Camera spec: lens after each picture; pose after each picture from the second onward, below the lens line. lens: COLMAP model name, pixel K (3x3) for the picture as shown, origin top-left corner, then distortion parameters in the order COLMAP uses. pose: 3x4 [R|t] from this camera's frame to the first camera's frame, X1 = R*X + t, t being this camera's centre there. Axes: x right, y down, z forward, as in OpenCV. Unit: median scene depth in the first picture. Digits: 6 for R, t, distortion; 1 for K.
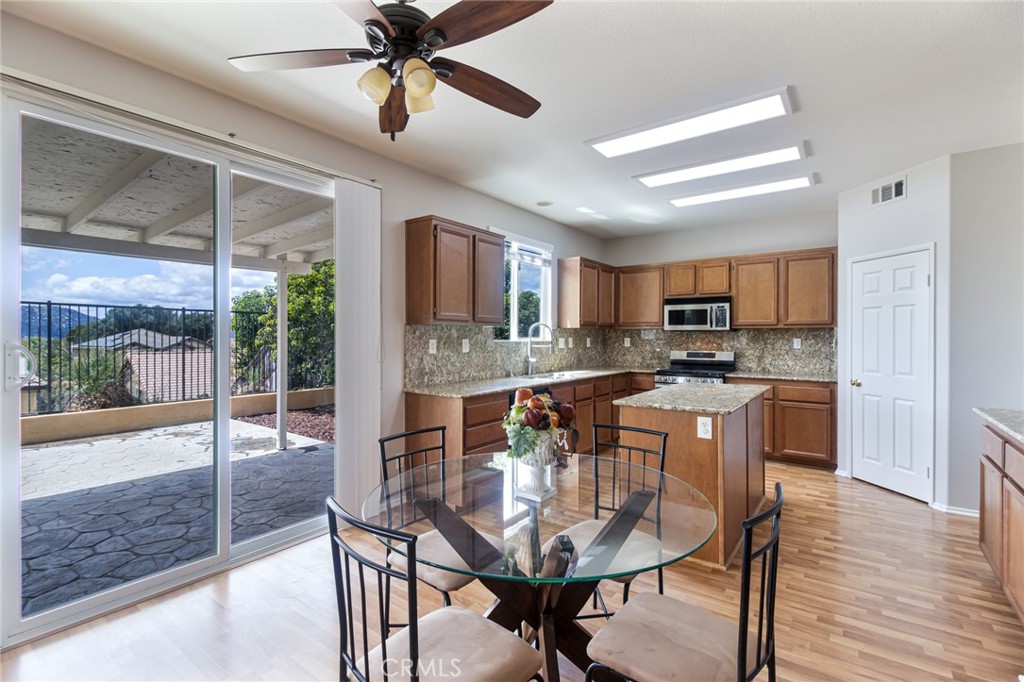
lens RADIAL K [[470.3, 0, 511.8], [0, 470.3, 337.0], [0, 0, 1]] dist [0.018911, -0.011469]
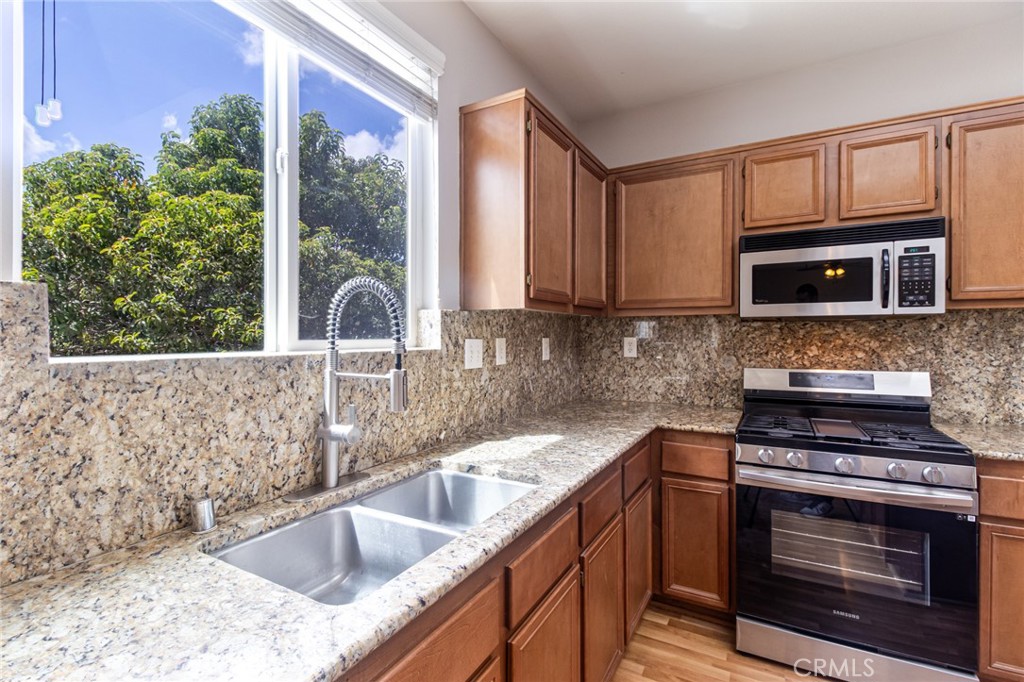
lens RADIAL K [[470.3, 0, 514.1], [0, 470.3, 336.1], [0, 0, 1]] dist [0.018911, -0.011469]
pose [[0.991863, -0.006527, 0.127146, 0.099769], [0.006579, 0.999978, 0.000012, -0.000270], [-0.127144, 0.000825, 0.991884, 0.713478]]
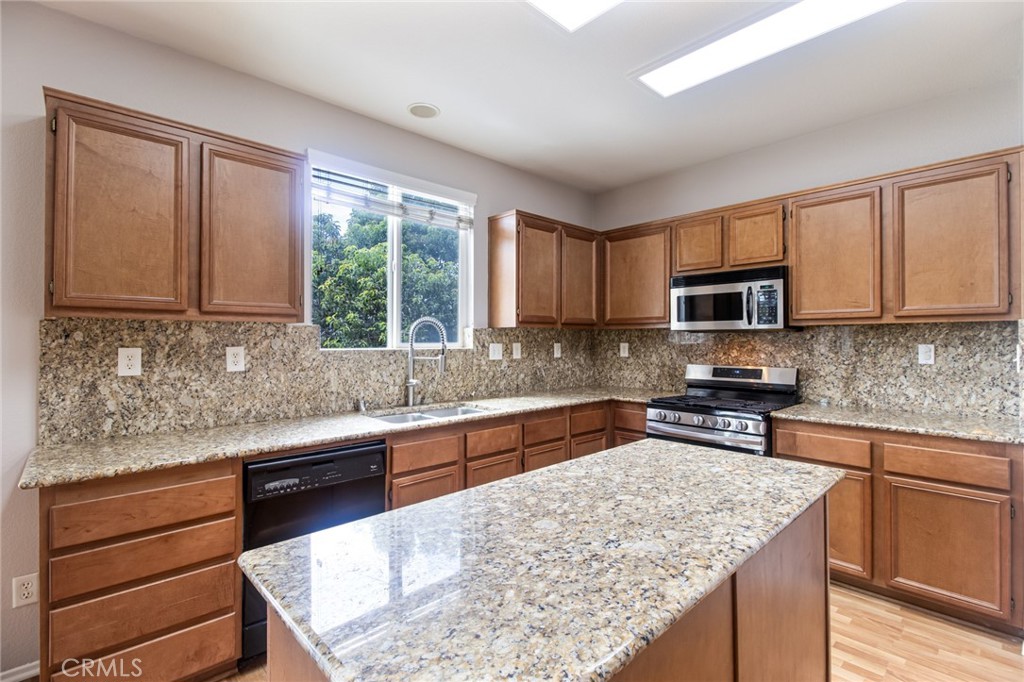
lens RADIAL K [[470.3, 0, 514.2], [0, 470.3, 336.8], [0, 0, 1]] dist [0.018911, -0.011469]
pose [[0.984171, -0.004177, -0.177171, 0.262020], [0.002500, 0.999950, -0.009691, -0.001090], [0.177203, 0.009095, 0.984132, 0.426526]]
